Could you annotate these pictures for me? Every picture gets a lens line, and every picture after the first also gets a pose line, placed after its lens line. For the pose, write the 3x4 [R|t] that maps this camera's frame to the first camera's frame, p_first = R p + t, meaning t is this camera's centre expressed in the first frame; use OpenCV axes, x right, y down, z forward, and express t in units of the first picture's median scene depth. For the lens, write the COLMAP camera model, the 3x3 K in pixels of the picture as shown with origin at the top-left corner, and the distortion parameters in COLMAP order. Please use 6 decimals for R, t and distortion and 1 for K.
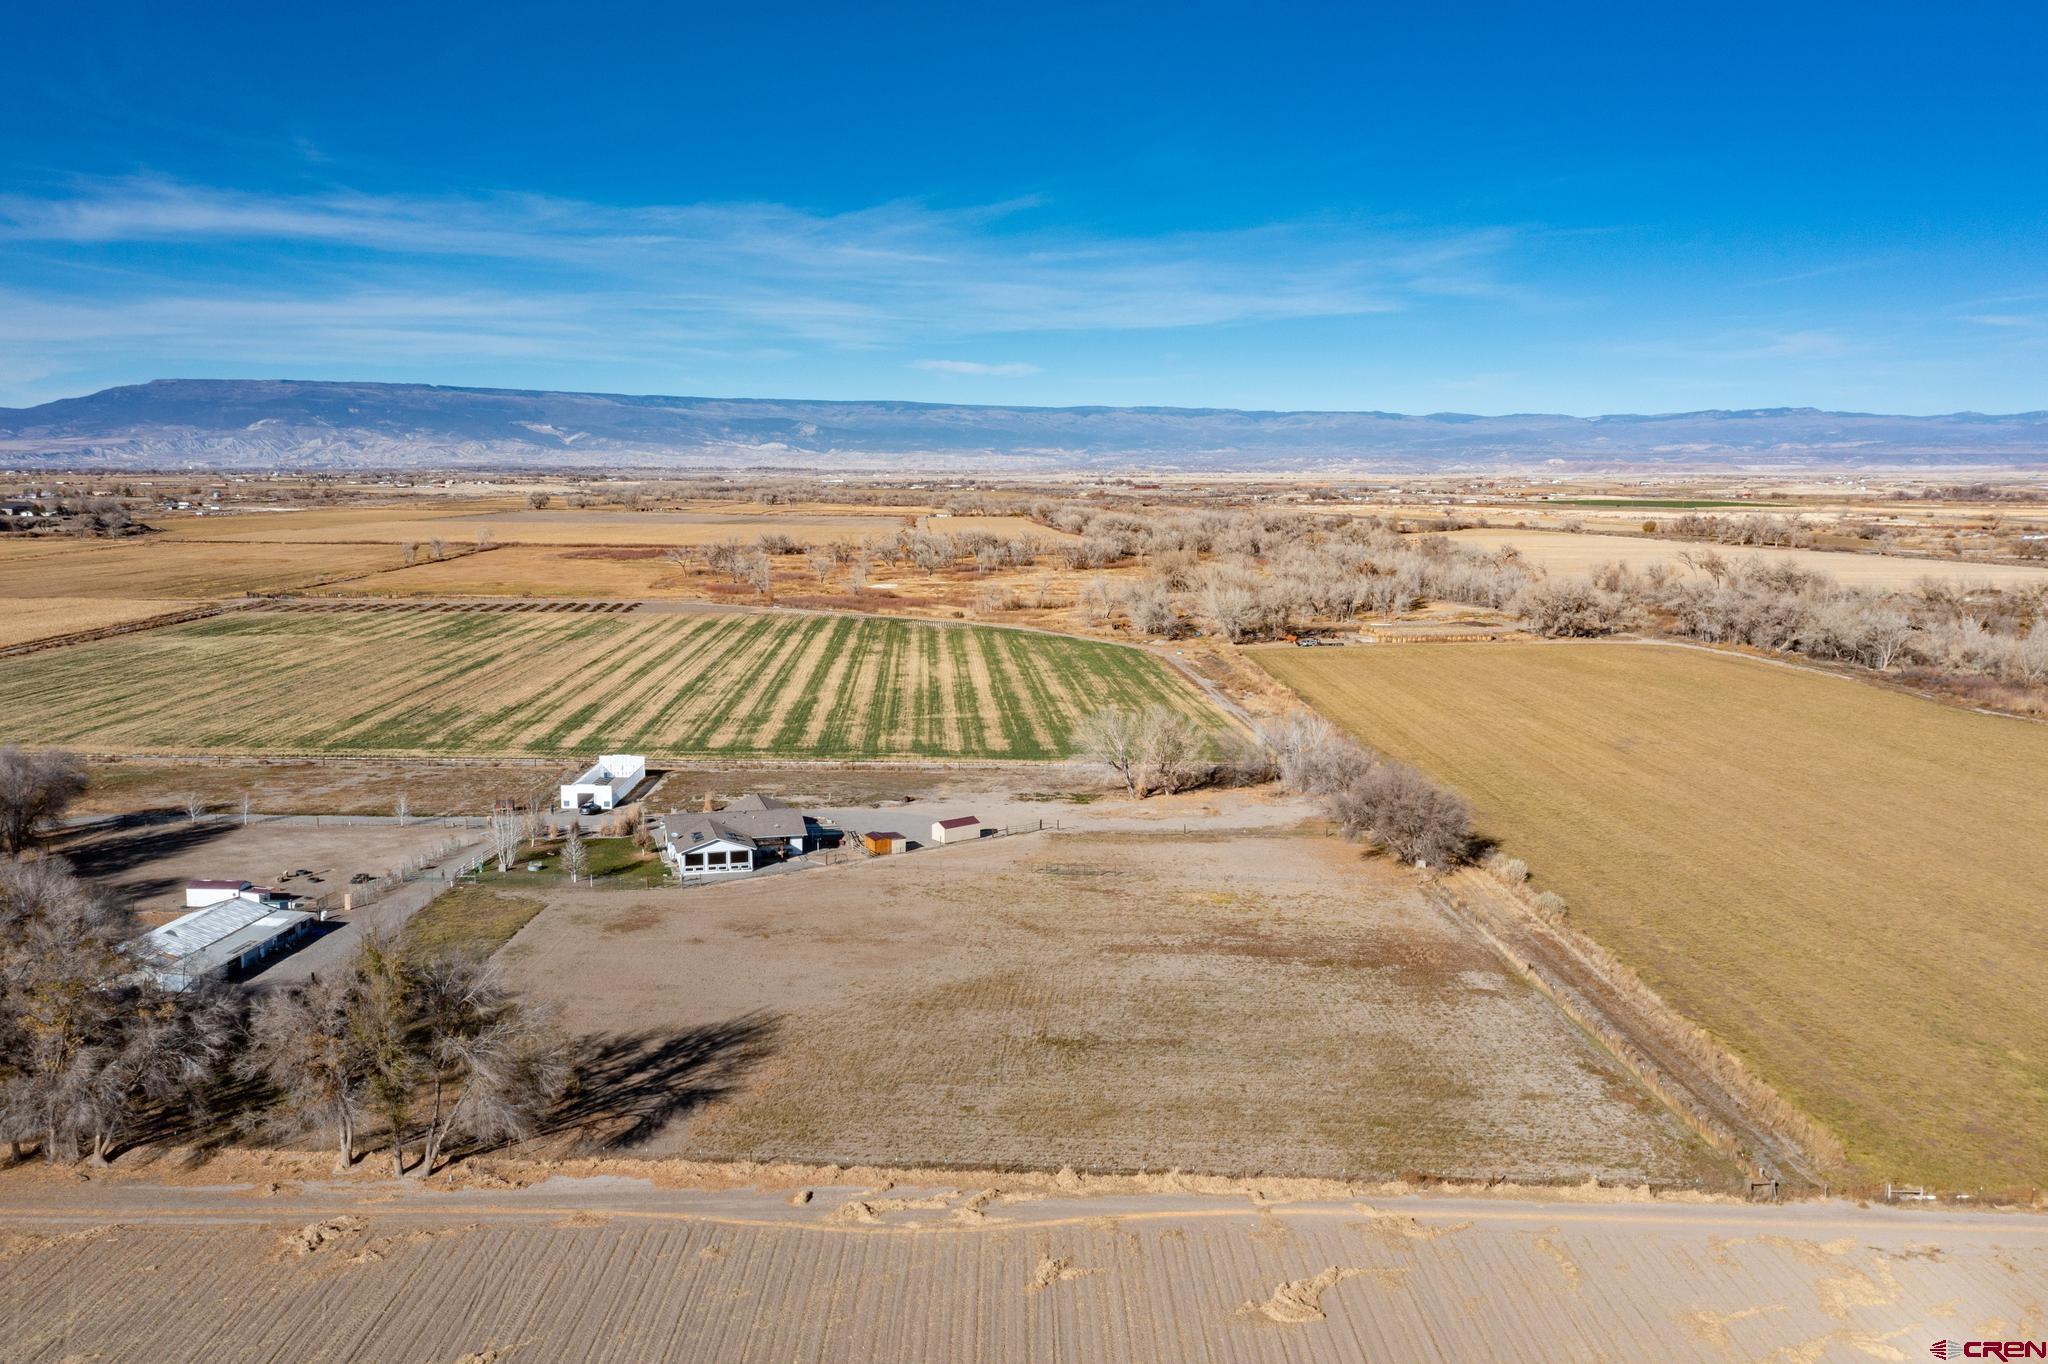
lens RADIAL K [[1606.7, 0, 1024.0], [0, 1606.7, 682.0], [0, 0, 1]] dist [-0.001971, 0.002058]
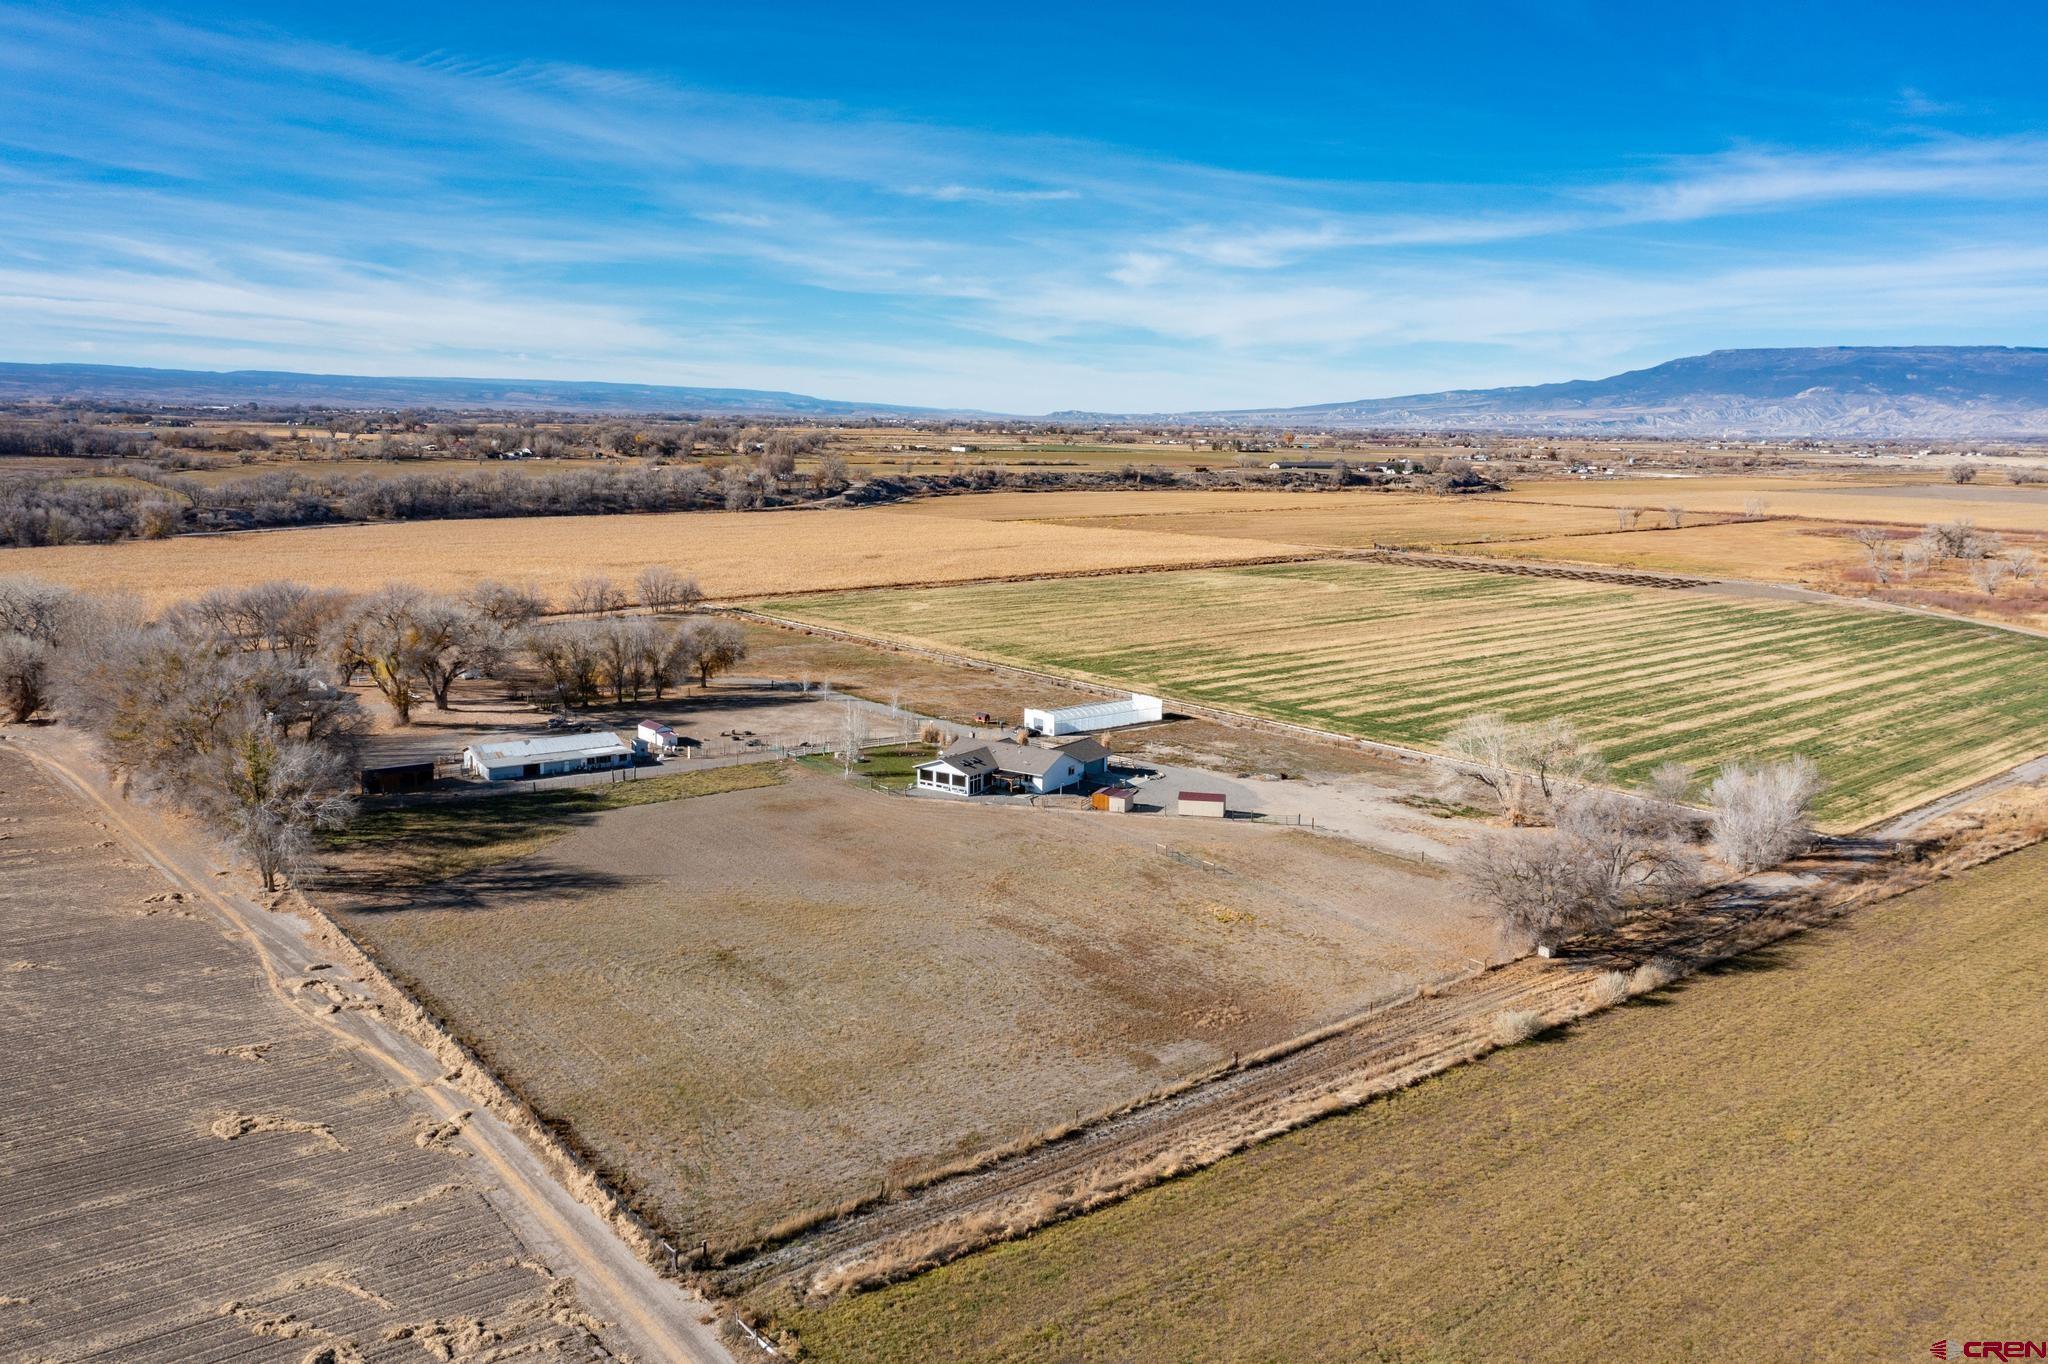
lens RADIAL K [[1606.7, 0, 1024.0], [0, 1606.7, 682.0], [0, 0, 1]] dist [-0.001971, 0.002058]
pose [[0.626521, 0.126522, -0.769067, 0.946362], [-0.111773, 0.991122, 0.071996, -0.058032], [0.771348, 0.040854, 0.635101, 0.459750]]
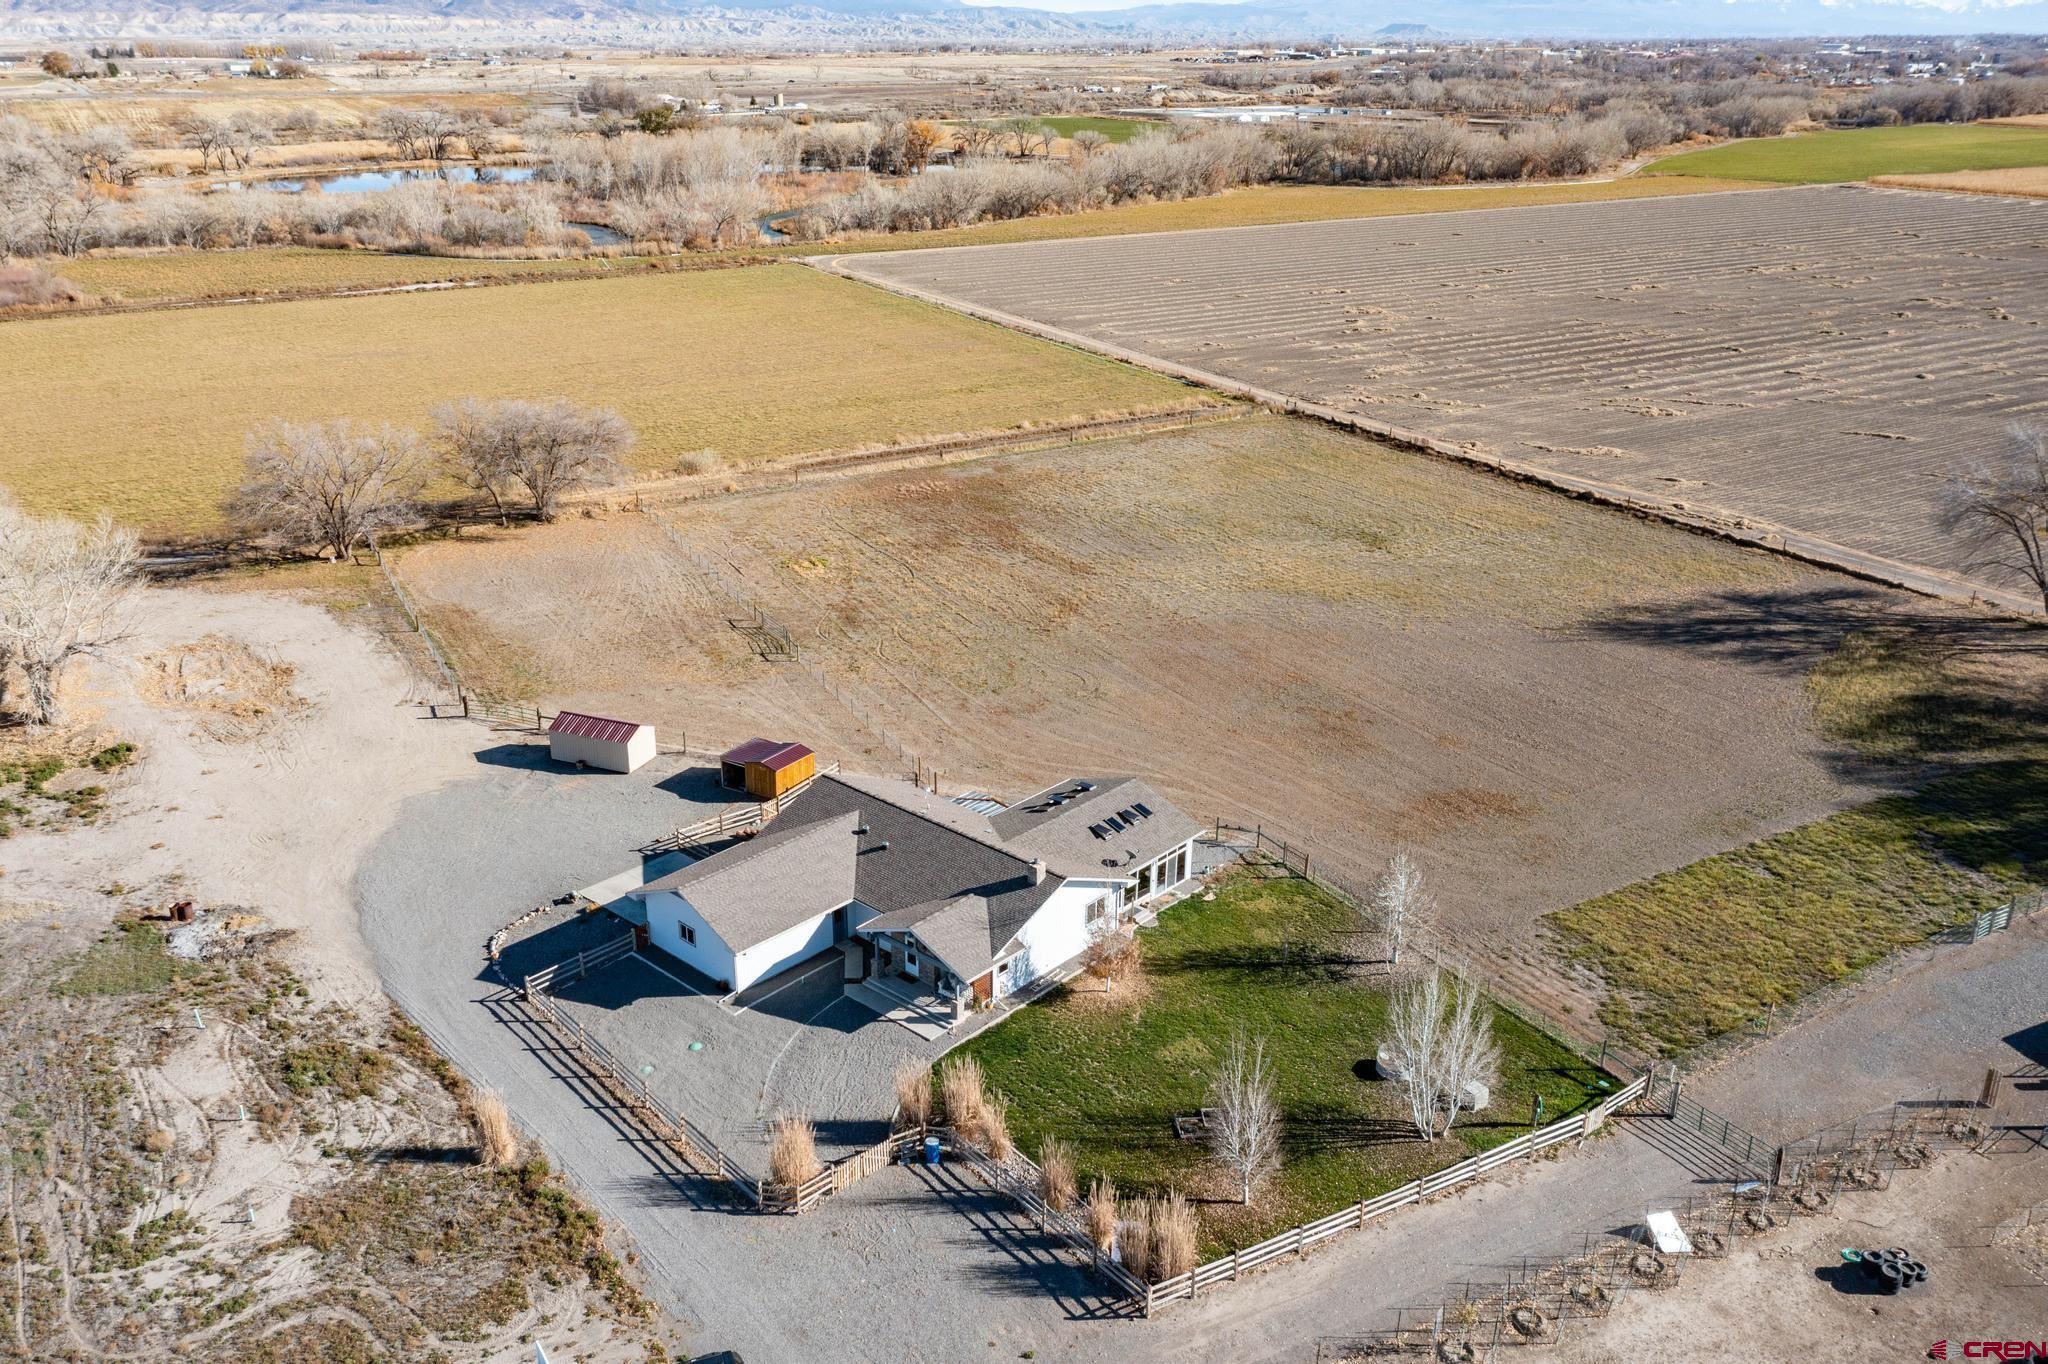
lens RADIAL K [[1619.7, 0, 1024.0], [0, 1619.7, 682.0], [0, 0, 1]] dist [-0.002463, -0.001353]
pose [[-0.509640, -0.326358, 0.796089, -0.722100], [0.108922, 0.893350, 0.435960, -0.176778], [-0.853465, 0.308895, -0.419739, 1.651783]]
